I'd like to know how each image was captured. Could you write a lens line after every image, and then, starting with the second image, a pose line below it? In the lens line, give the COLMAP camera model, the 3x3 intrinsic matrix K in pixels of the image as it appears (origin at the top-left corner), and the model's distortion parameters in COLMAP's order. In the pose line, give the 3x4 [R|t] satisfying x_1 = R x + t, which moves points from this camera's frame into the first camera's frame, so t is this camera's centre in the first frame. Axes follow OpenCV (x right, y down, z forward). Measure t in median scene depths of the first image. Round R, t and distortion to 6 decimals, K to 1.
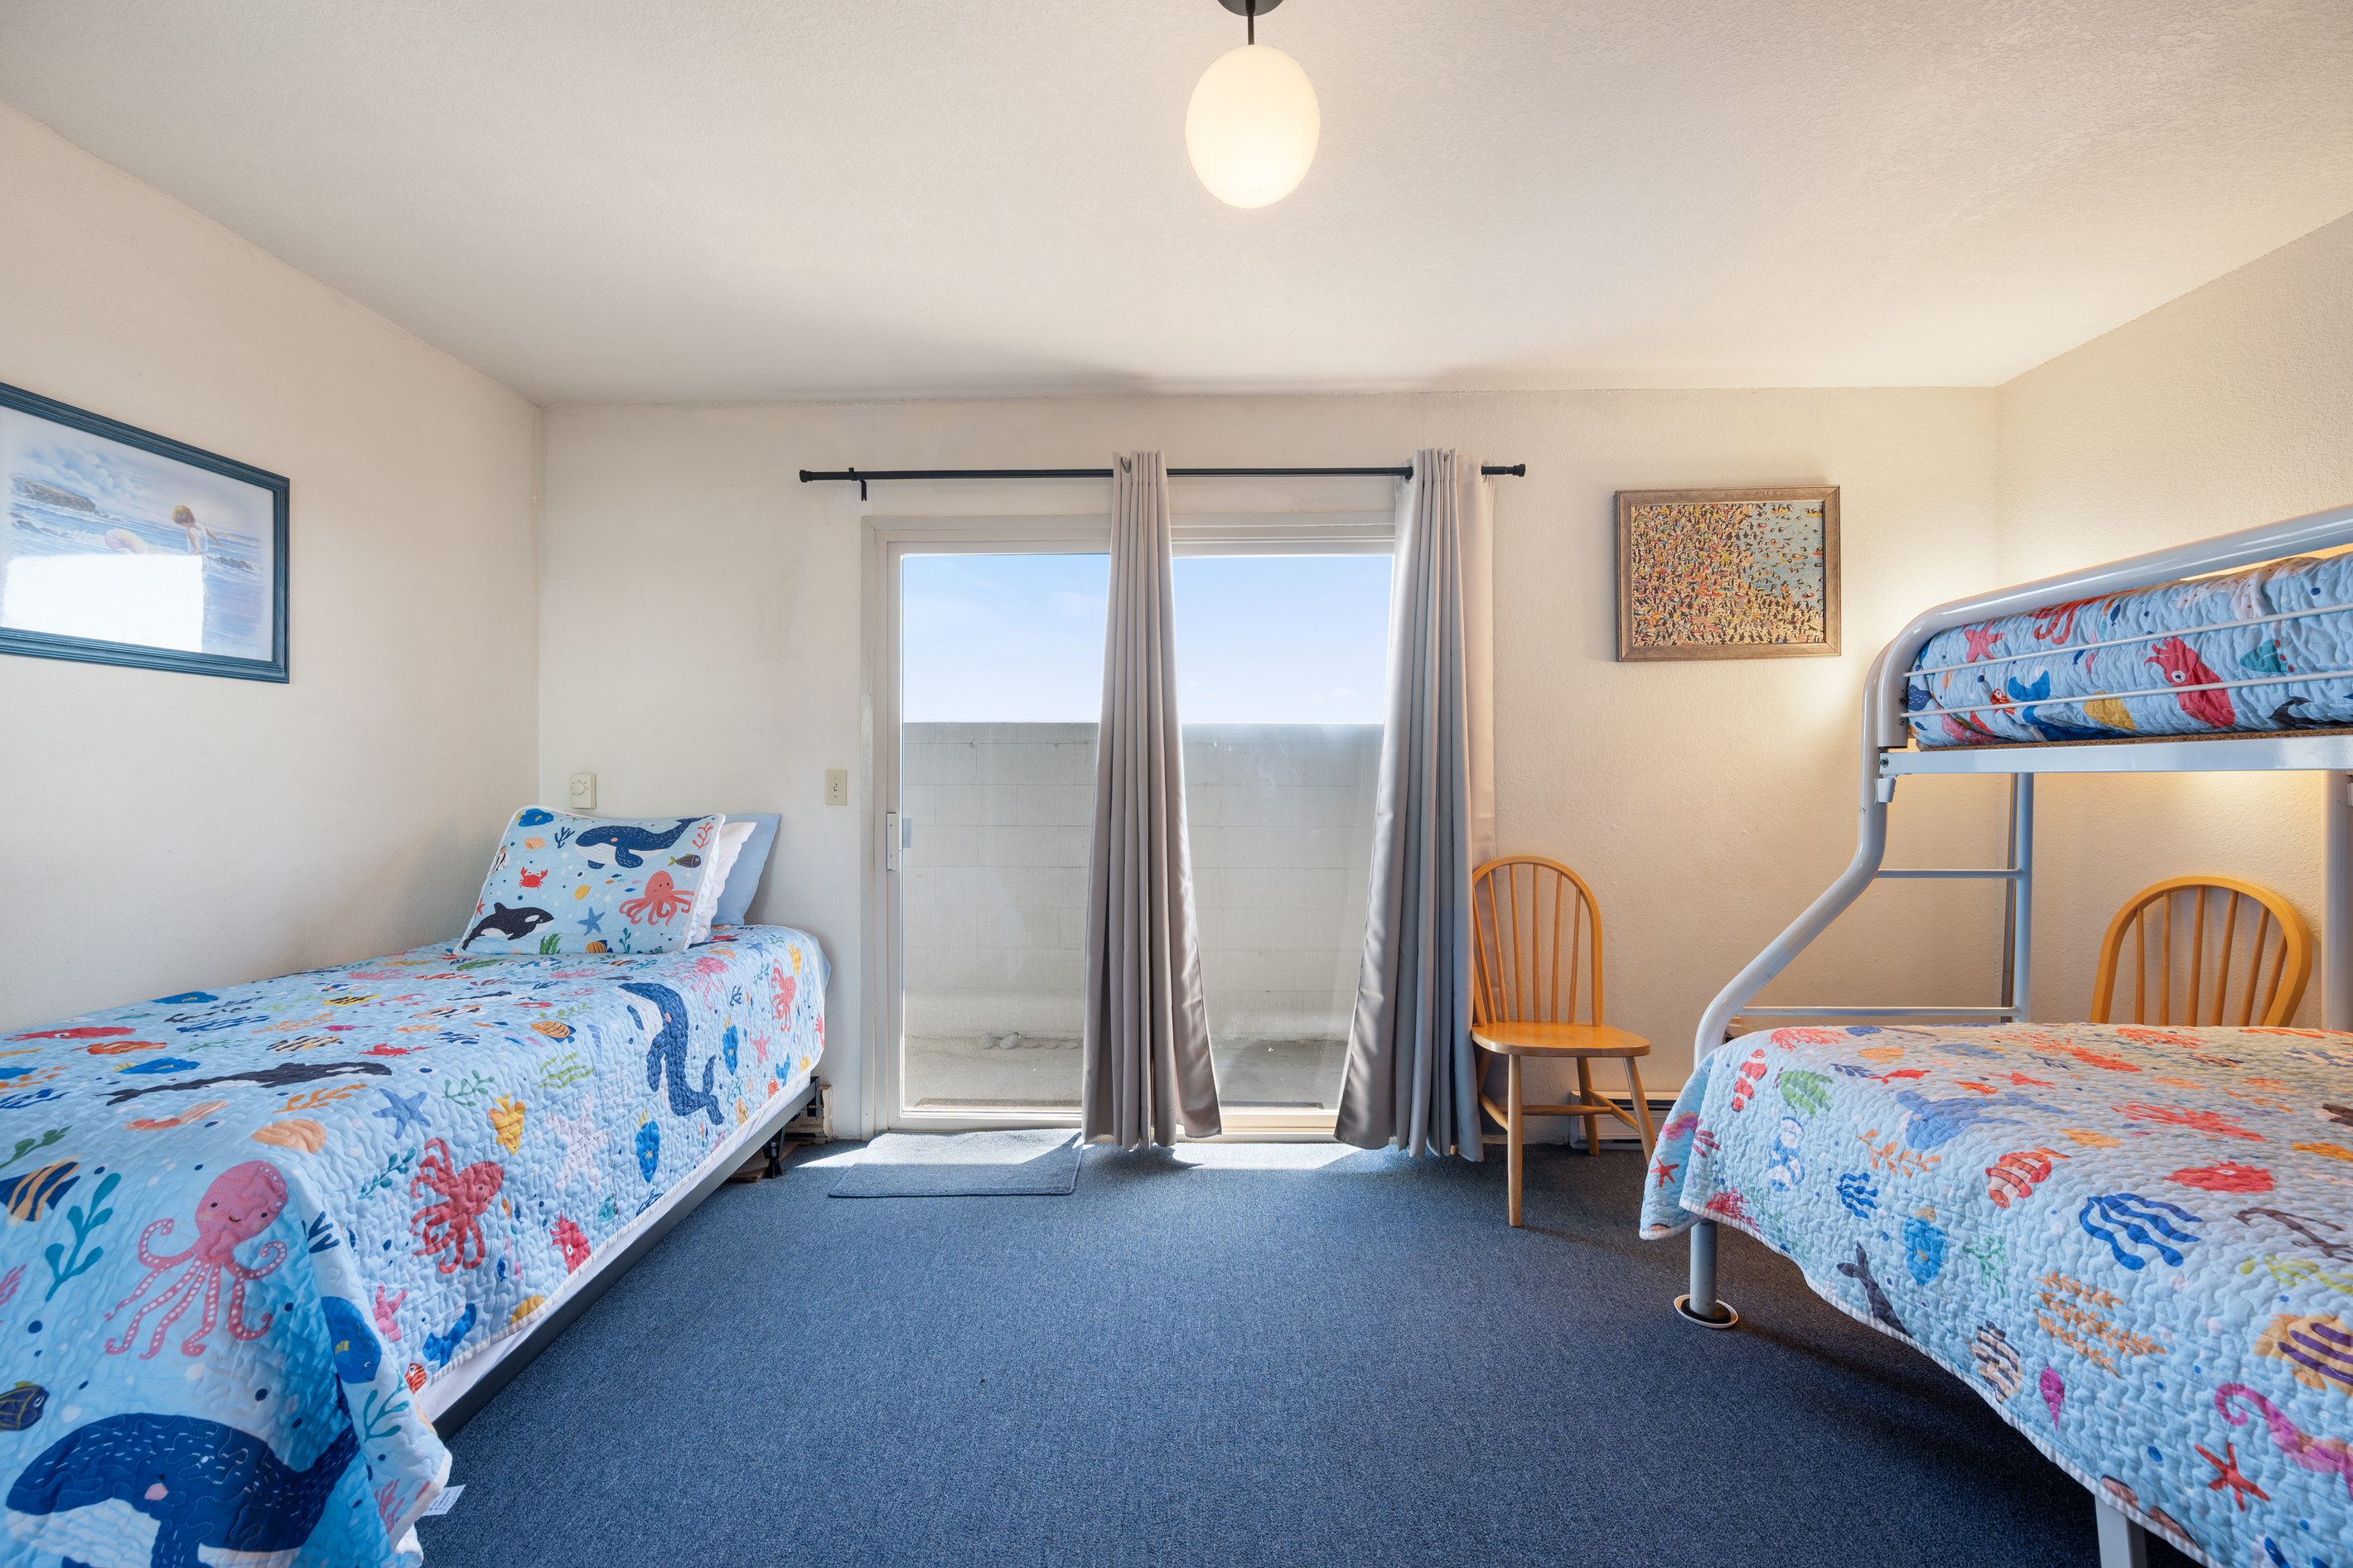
lens RADIAL K [[922.5, 0, 1186.2], [0, 922.5, 787.9], [0, 0, 1]] dist [-0.002674, 0.000242]
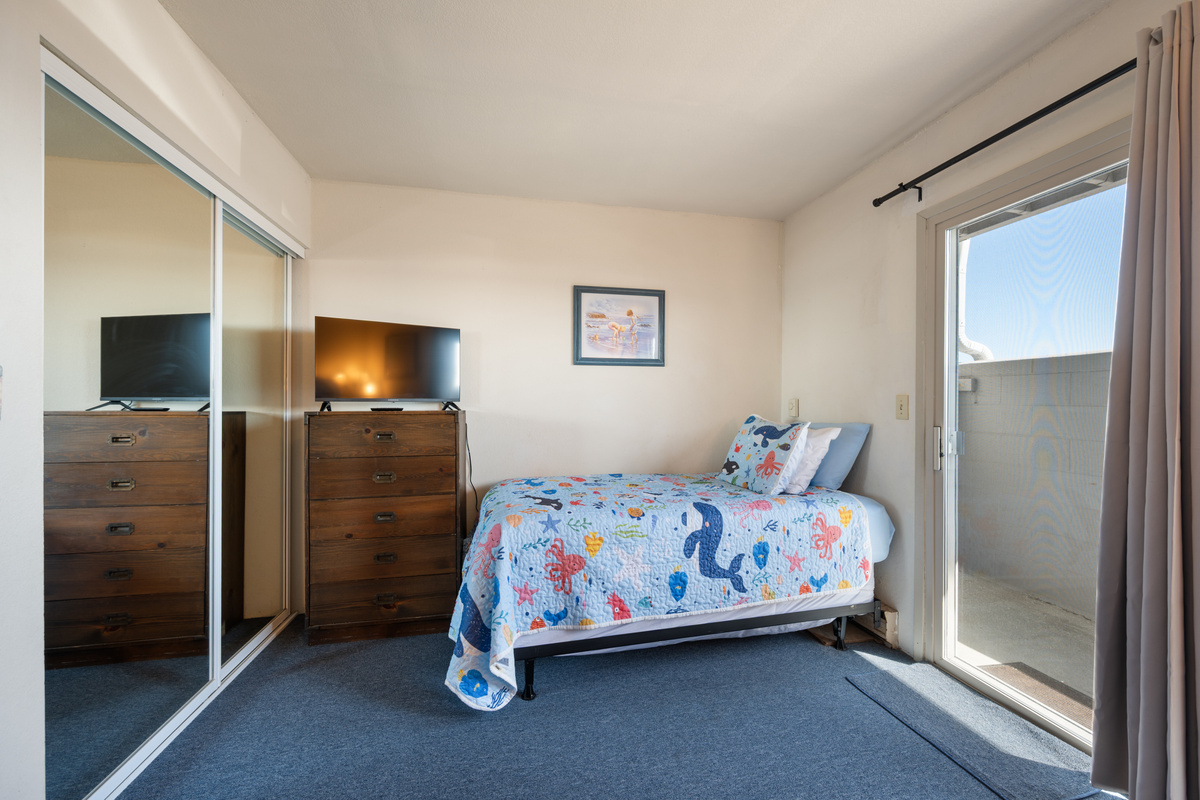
lens RADIAL K [[470.5, 0, 603.9], [0, 470.5, 404.9], [0, 0, 1]] dist [-0.002674, 0.000242]
pose [[0.218398, 0.003881, -0.975852, 0.379732], [-0.008847, 0.999959, 0.001997, -0.002315], [0.975820, 0.008197, 0.218423, 0.606309]]
